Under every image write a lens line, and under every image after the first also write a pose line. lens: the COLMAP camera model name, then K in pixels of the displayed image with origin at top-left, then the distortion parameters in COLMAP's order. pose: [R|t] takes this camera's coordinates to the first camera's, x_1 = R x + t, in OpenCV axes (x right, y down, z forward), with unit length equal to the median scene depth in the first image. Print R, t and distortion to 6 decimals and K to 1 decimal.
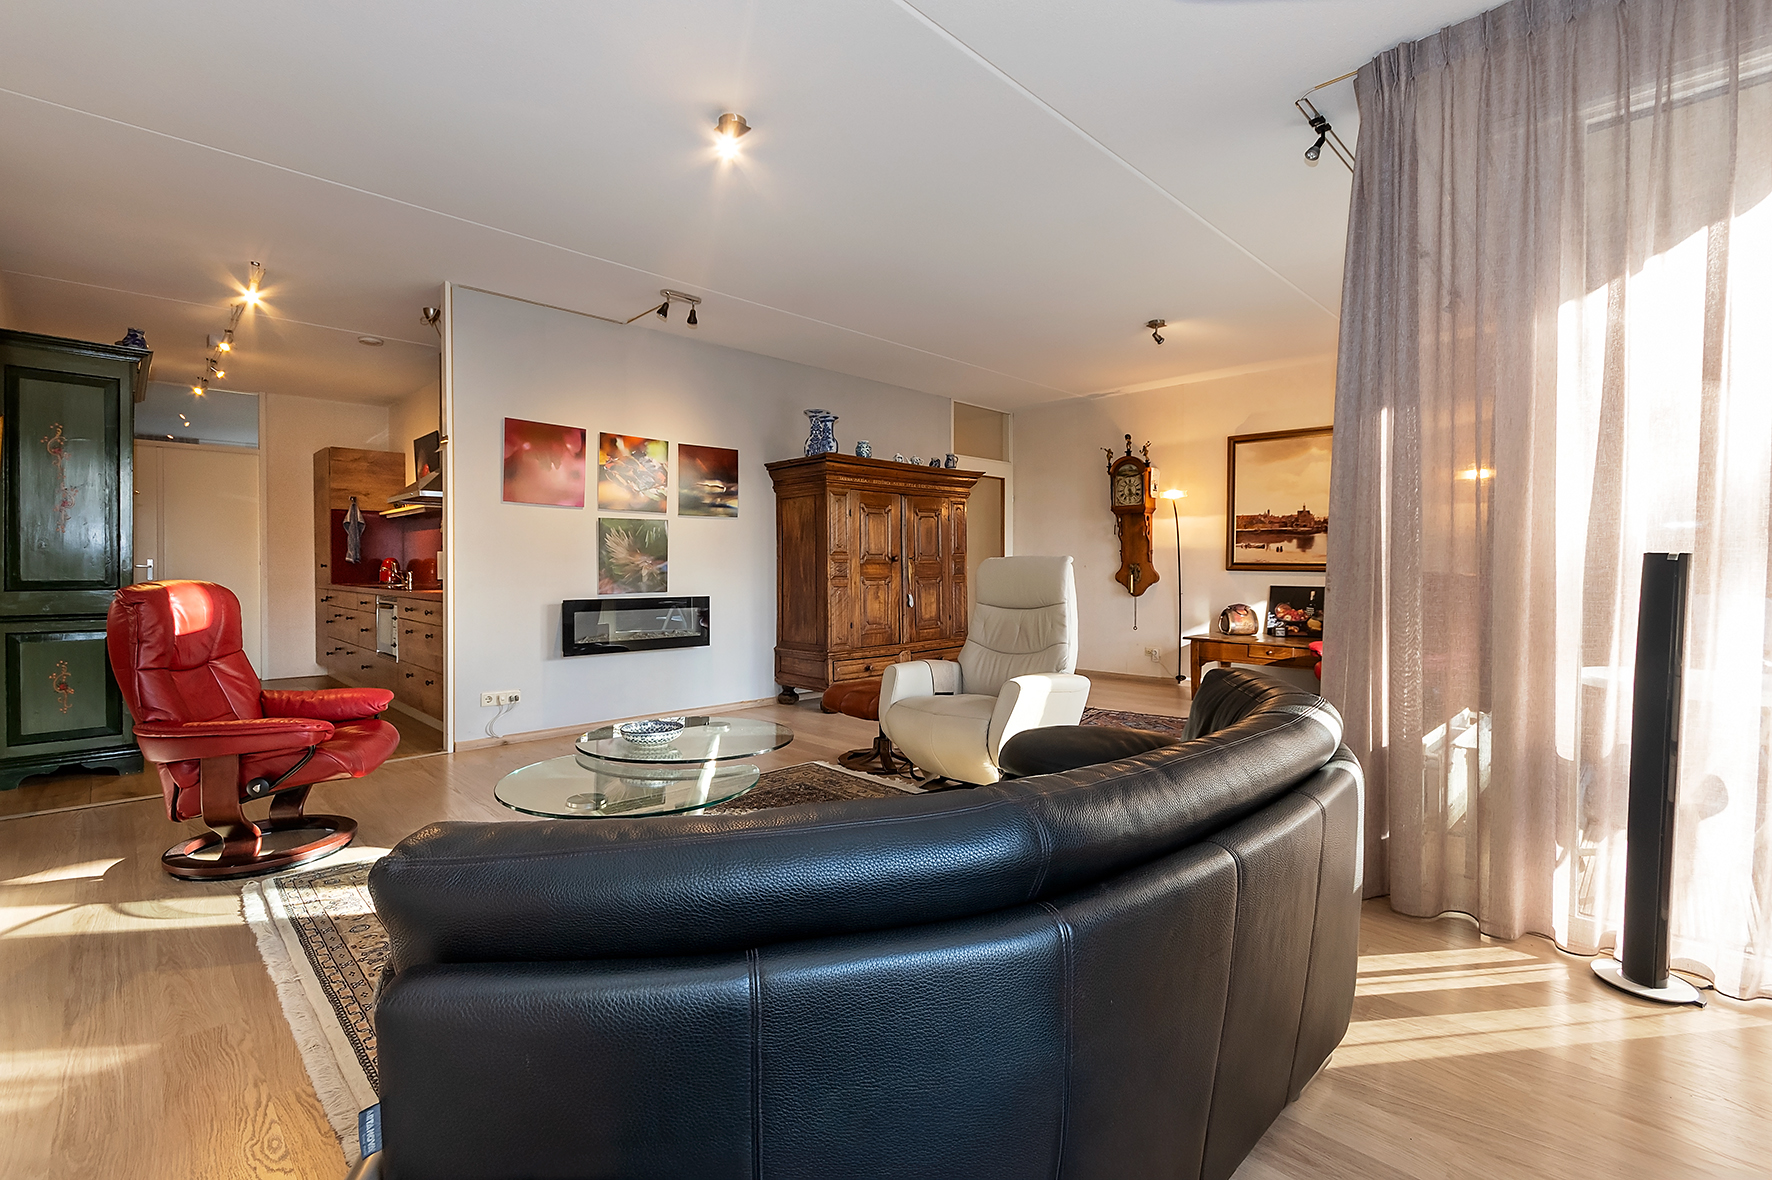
lens RADIAL K [[786.8, 0, 878.2], [0, 786.8, 580.5], [0, 0, 1]] dist [0.000332, 0.000090]
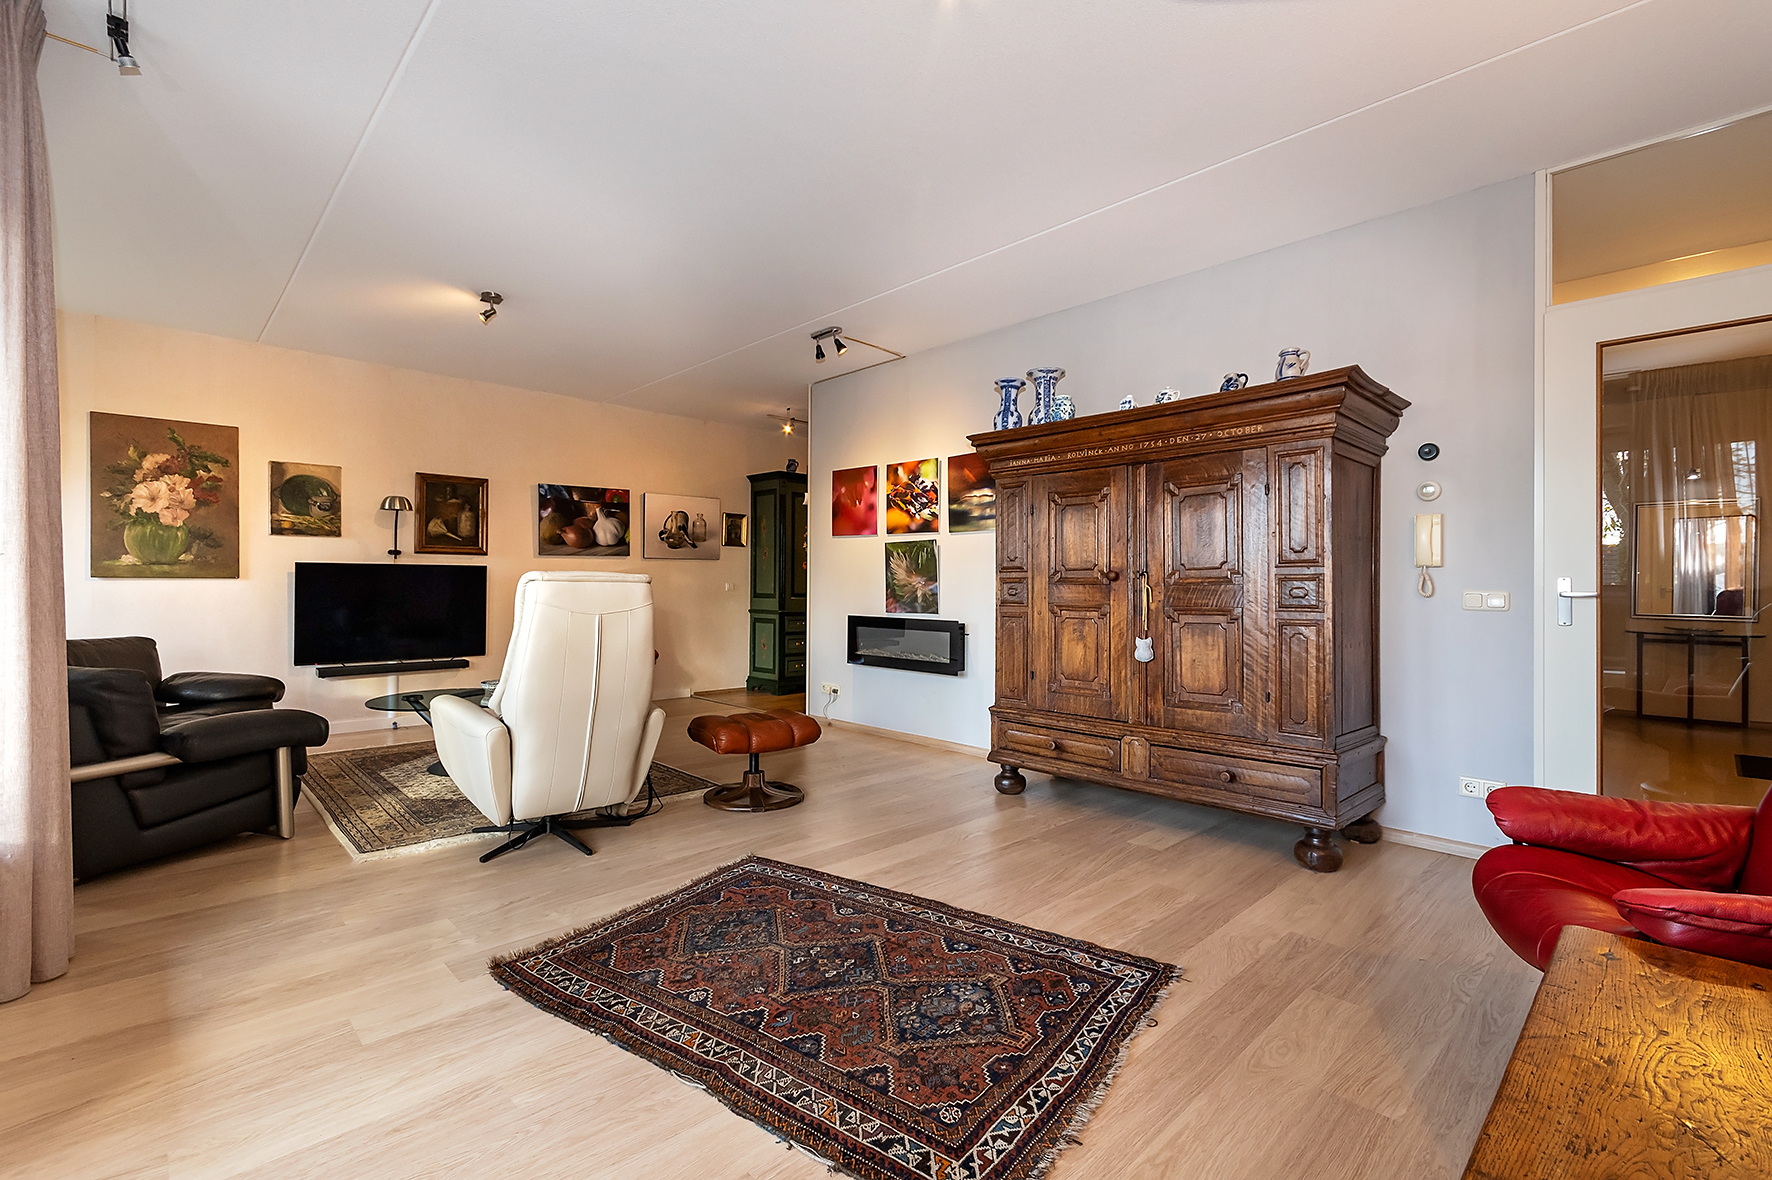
lens RADIAL K [[786.8, 0, 878.2], [0, 786.8, 580.5], [0, 0, 1]] dist [0.000332, 0.000090]
pose [[-0.000928, -0.005655, -0.999984, 0.708522], [-0.019738, 0.999789, -0.005635, -0.019884], [0.999805, 0.019733, -0.001039, 0.947512]]
